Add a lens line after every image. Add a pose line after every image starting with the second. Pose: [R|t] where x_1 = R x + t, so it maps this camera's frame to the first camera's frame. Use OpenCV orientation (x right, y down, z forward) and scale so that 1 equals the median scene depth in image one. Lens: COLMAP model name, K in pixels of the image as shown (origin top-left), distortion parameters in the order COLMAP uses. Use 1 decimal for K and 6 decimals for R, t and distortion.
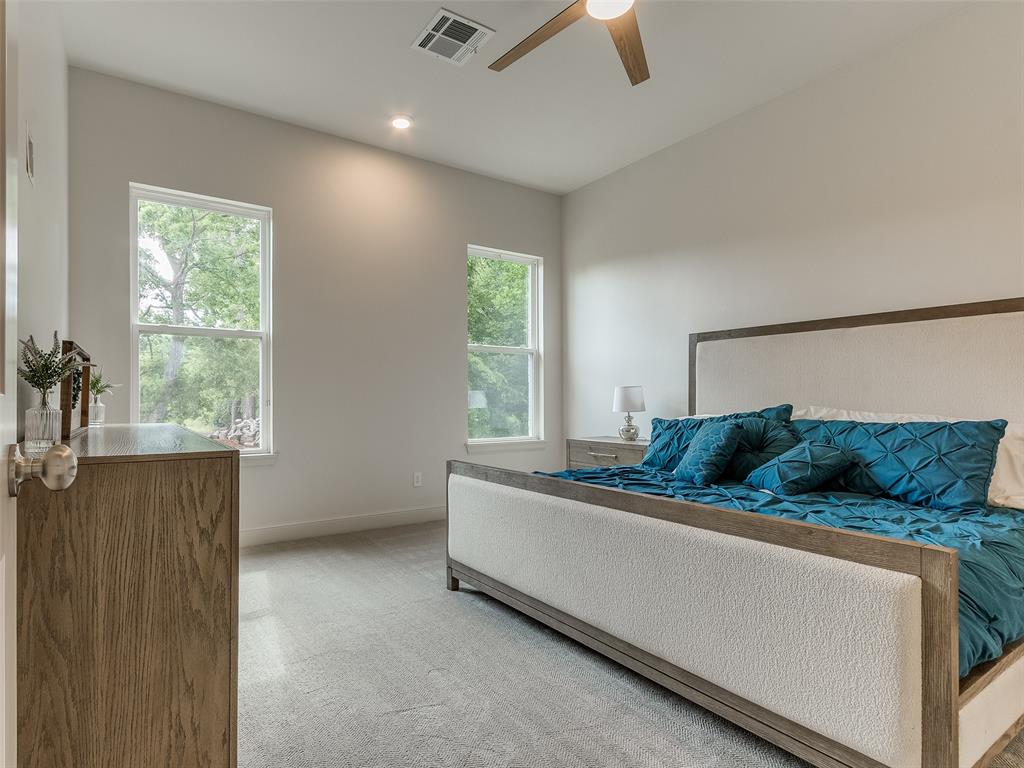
lens RADIAL K [[550.6, 0, 512.1], [0, 550.6, 387.3], [0, 0, 1]] dist [0.002386, -0.000008]
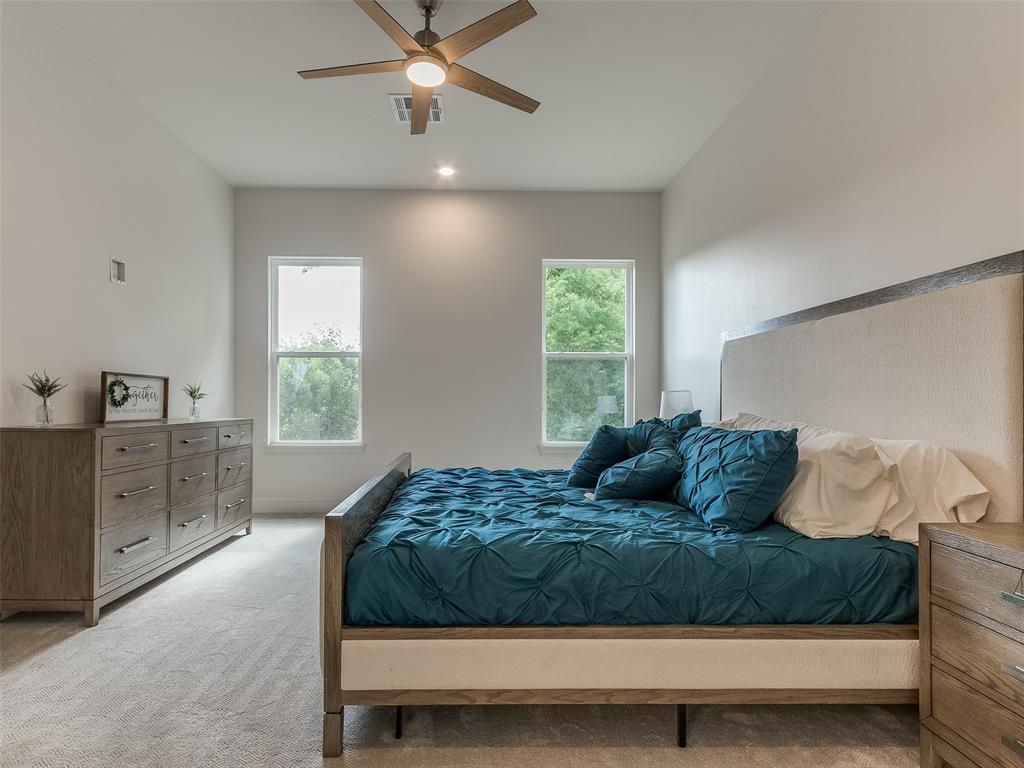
lens RADIAL K [[577.7, 0, 510.7], [0, 577.7, 387.0], [0, 0, 1]] dist [-0.000369, 0.001325]
pose [[0.853908, -0.011527, -0.520296, 1.011087], [0.007724, 0.999925, -0.009476, -0.000559], [0.520366, 0.004073, 0.853934, 0.016404]]
